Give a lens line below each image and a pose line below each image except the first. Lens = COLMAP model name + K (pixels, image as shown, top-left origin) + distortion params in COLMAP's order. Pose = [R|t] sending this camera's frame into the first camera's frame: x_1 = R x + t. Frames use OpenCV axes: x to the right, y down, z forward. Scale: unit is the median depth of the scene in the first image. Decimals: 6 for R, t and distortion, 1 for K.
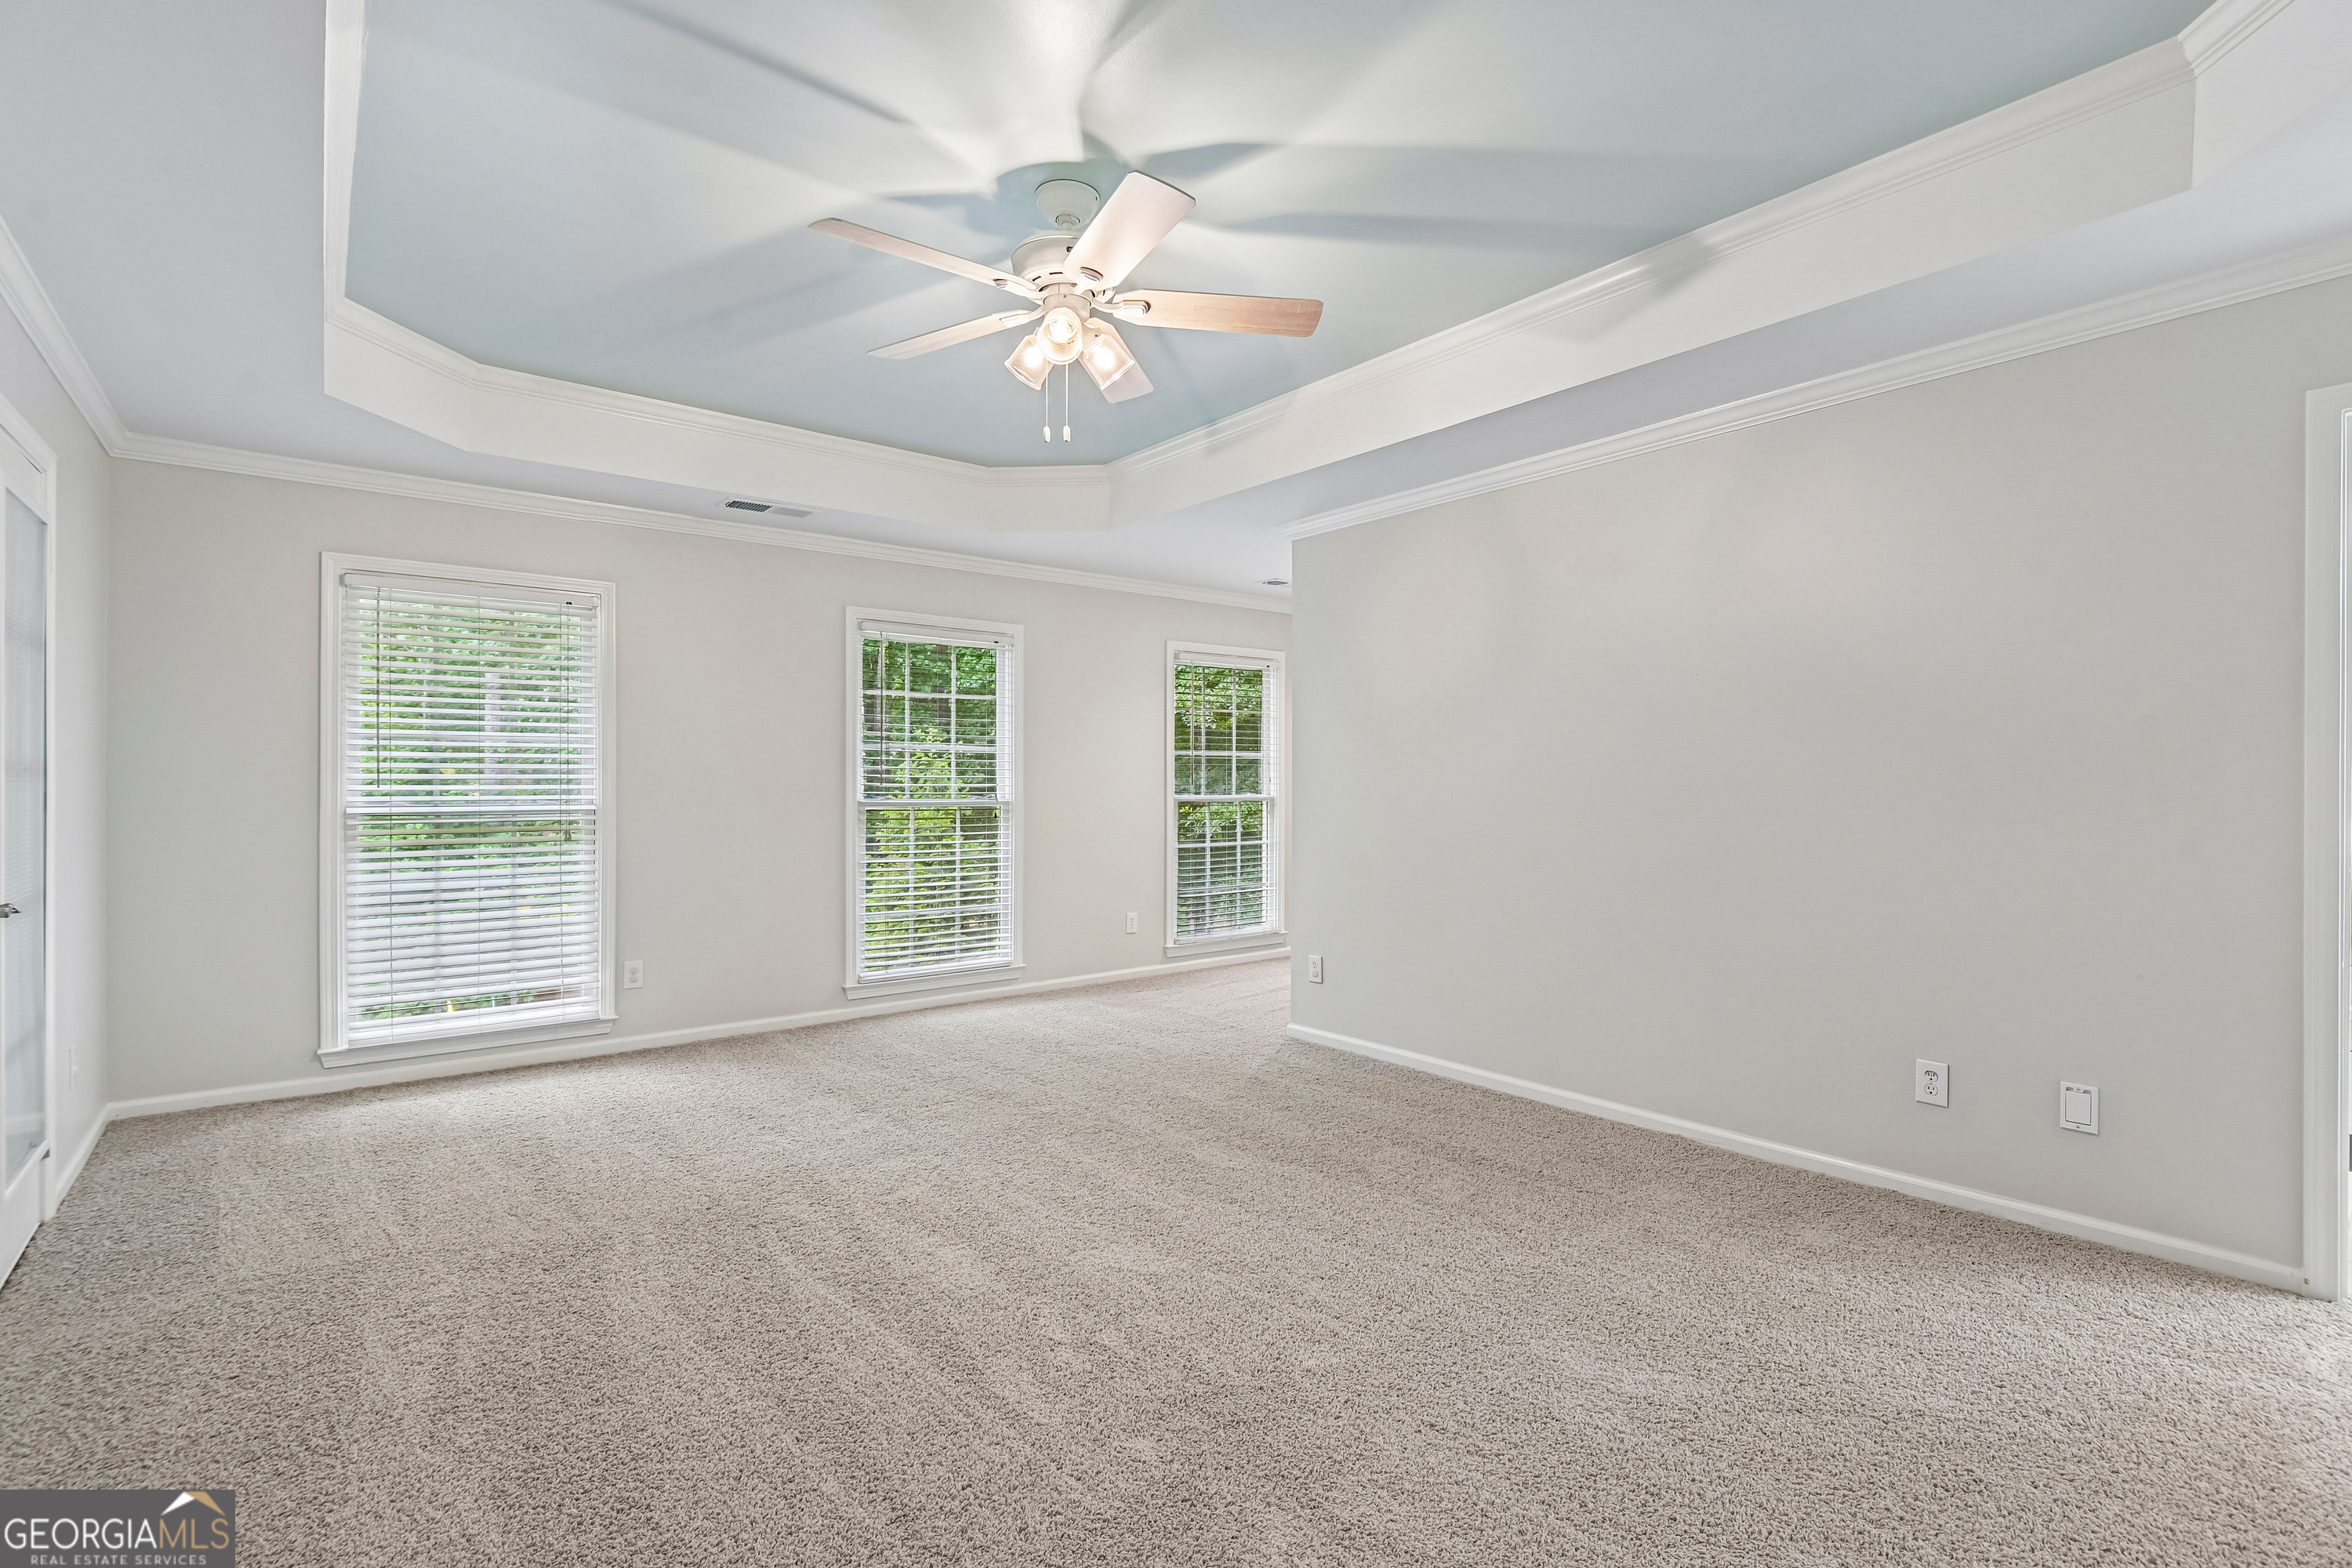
lens RADIAL K [[1079.9, 0, 1182.4], [0, 1079.9, 781.8], [0, 0, 1]] dist [-0.002273, -0.008199]
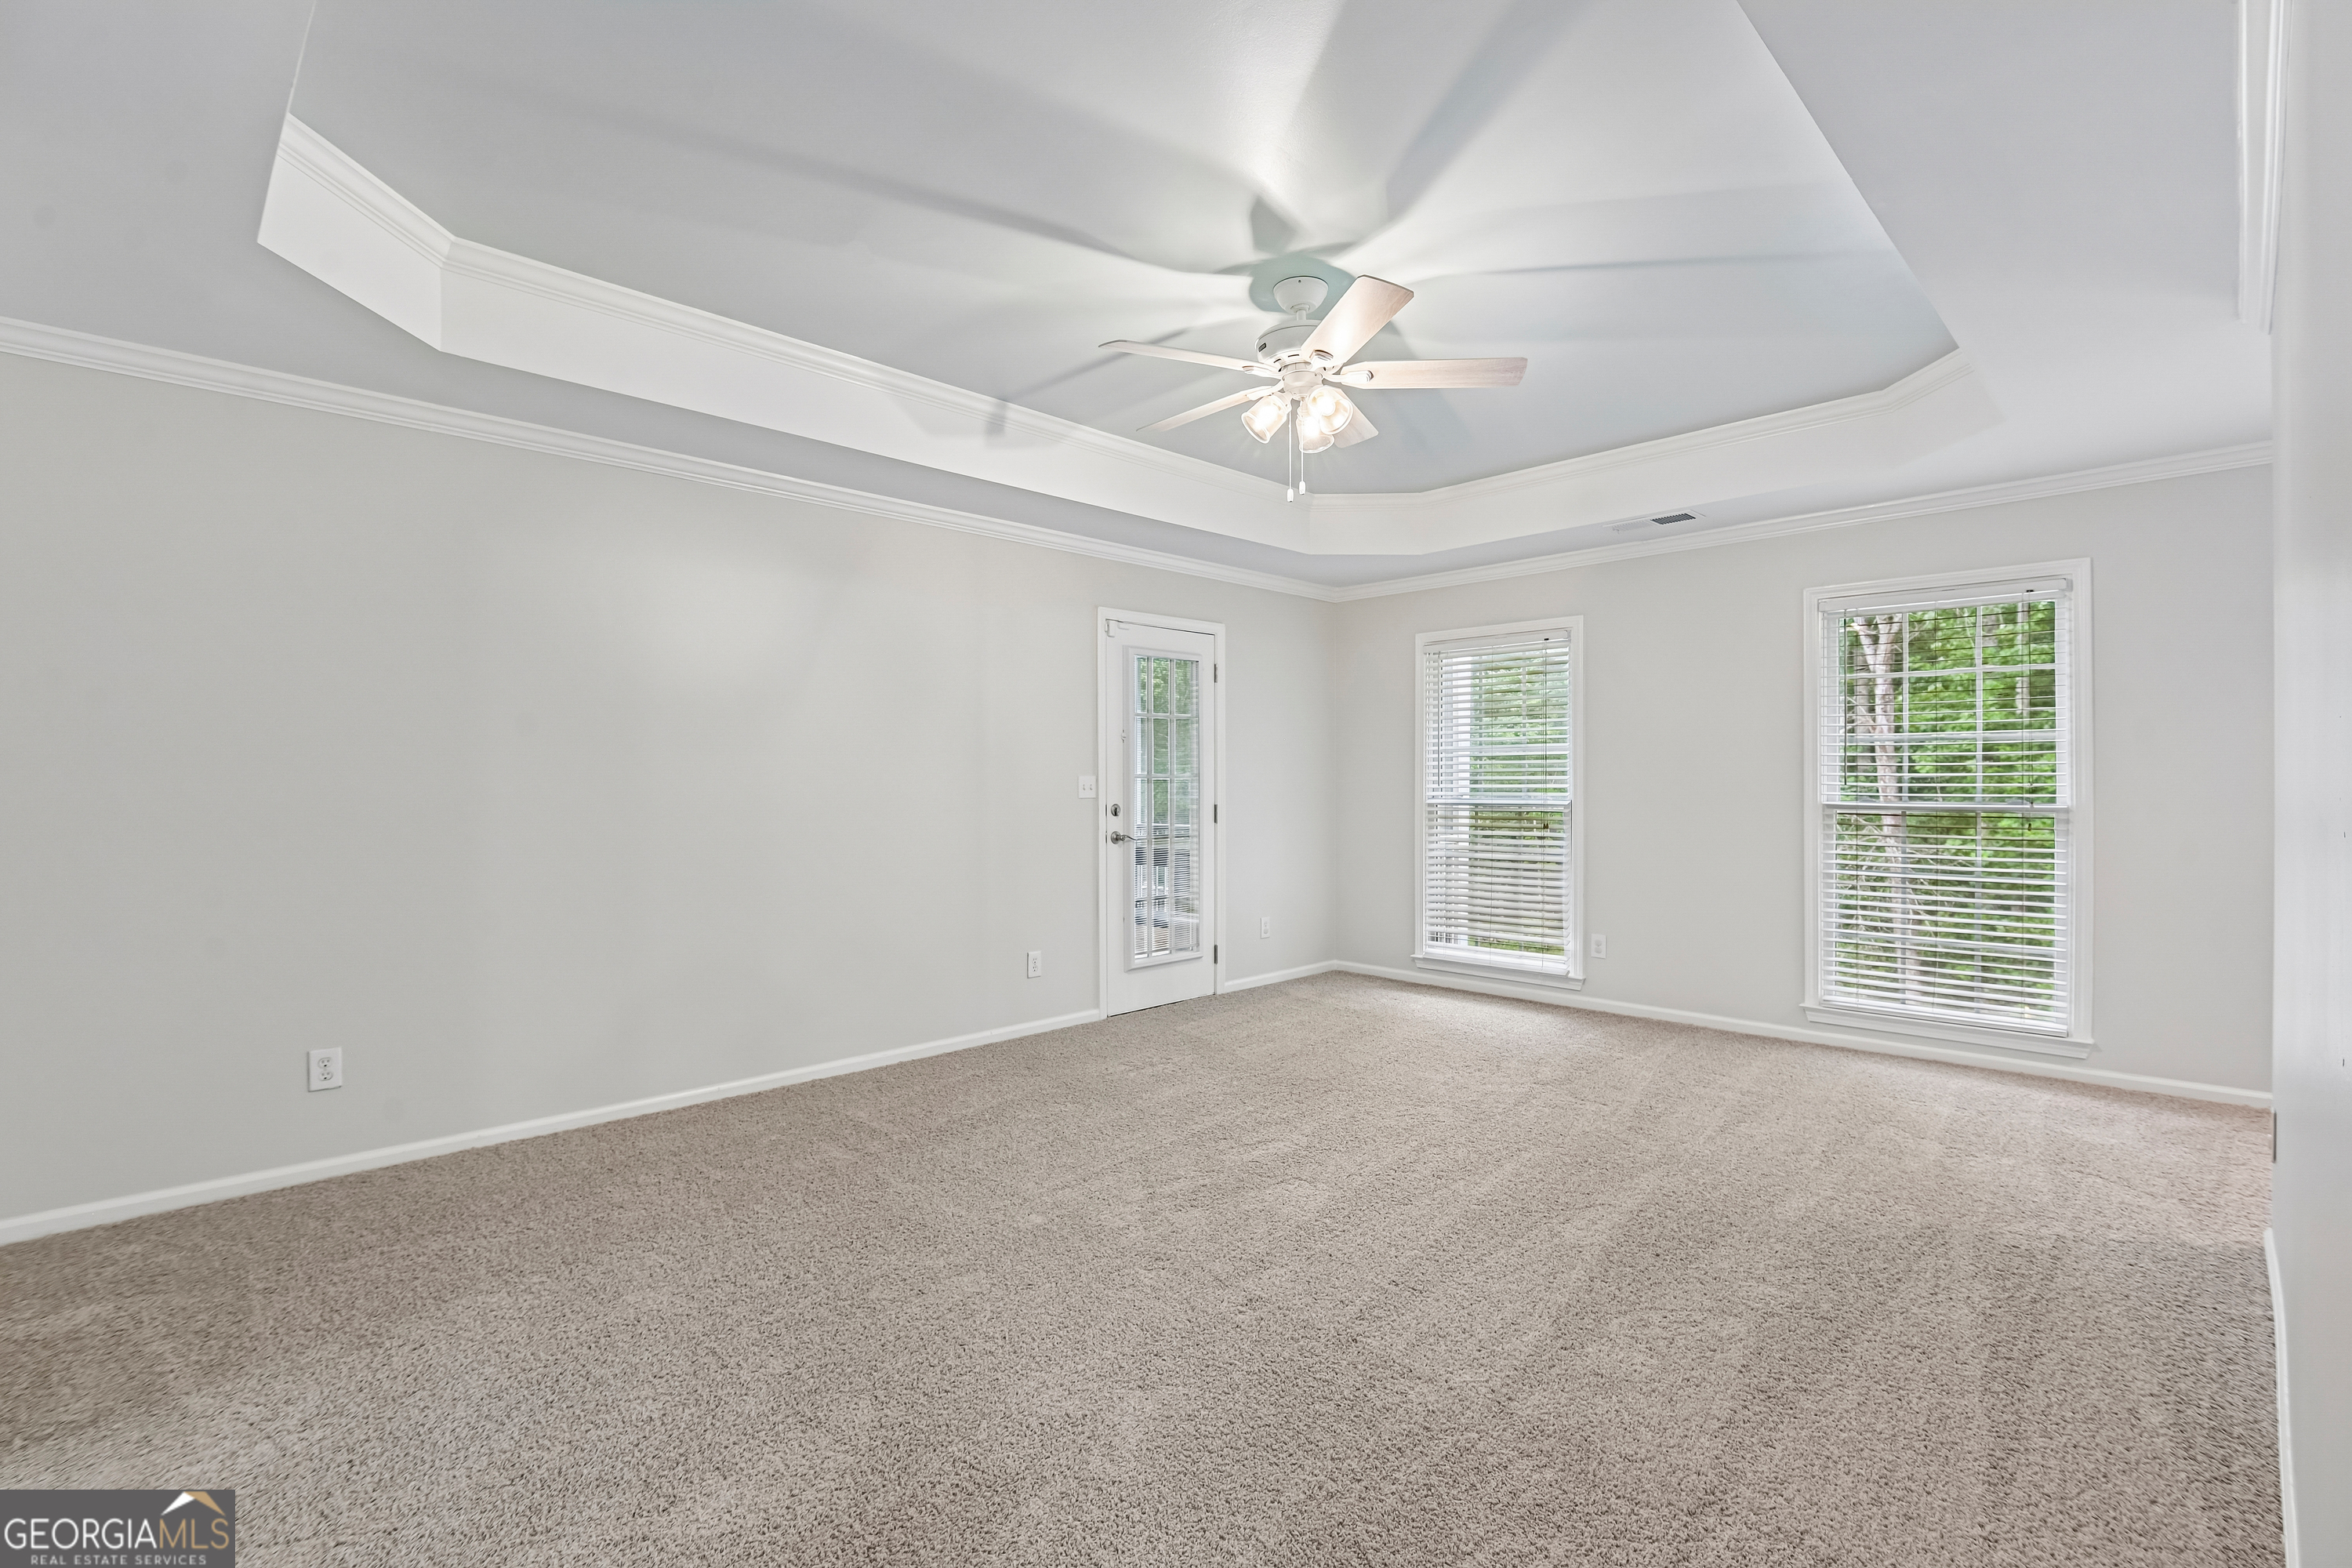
lens RADIAL K [[1072.4, 0, 1179.2], [0, 1072.4, 774.2], [0, 0, 1]] dist [-0.000481, 0.000061]
pose [[0.112510, -0.007906, -0.993619, 0.633770], [0.001963, 0.999968, -0.007734, 0.000136], [0.993649, -0.001080, 0.112522, 0.442736]]
